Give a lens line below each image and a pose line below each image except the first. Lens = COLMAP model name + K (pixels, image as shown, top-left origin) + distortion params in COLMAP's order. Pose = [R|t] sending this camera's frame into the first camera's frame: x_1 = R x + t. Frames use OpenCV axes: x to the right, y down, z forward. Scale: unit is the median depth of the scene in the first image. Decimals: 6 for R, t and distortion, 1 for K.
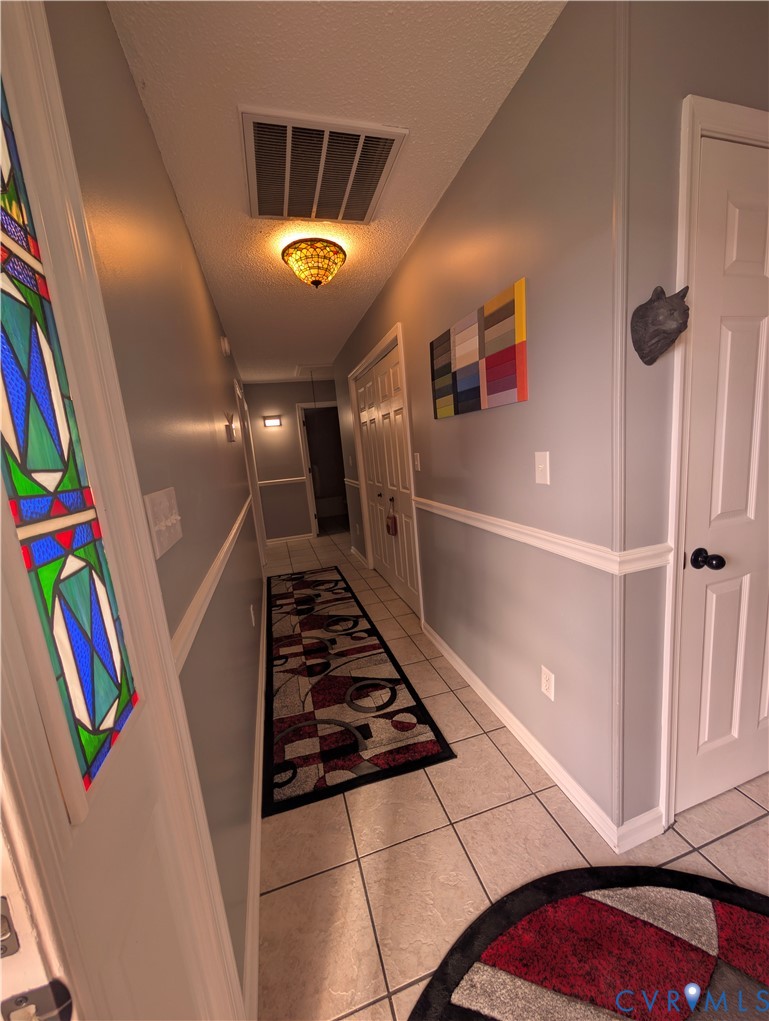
lens RADIAL K [[386.1, 0, 381.8], [0, 386.1, 512.1], [0, 0, 1]] dist [0.002563, 0.000213]
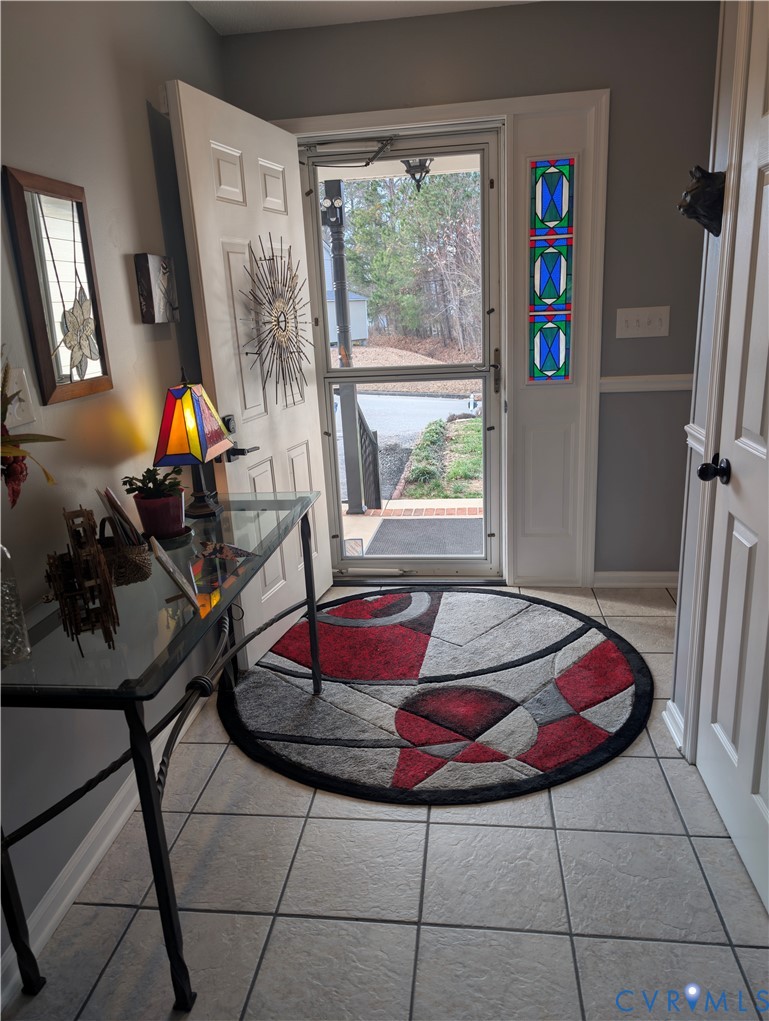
lens RADIAL K [[729.5, 0, 385.9], [0, 729.5, 512.7], [0, 0, 1]] dist [0.021810, -0.018018]
pose [[-0.388437, 0.359583, -0.848420, 2.838335], [-0.069718, 0.906612, 0.416166, -0.457118], [0.918834, 0.220804, -0.327092, 1.001290]]
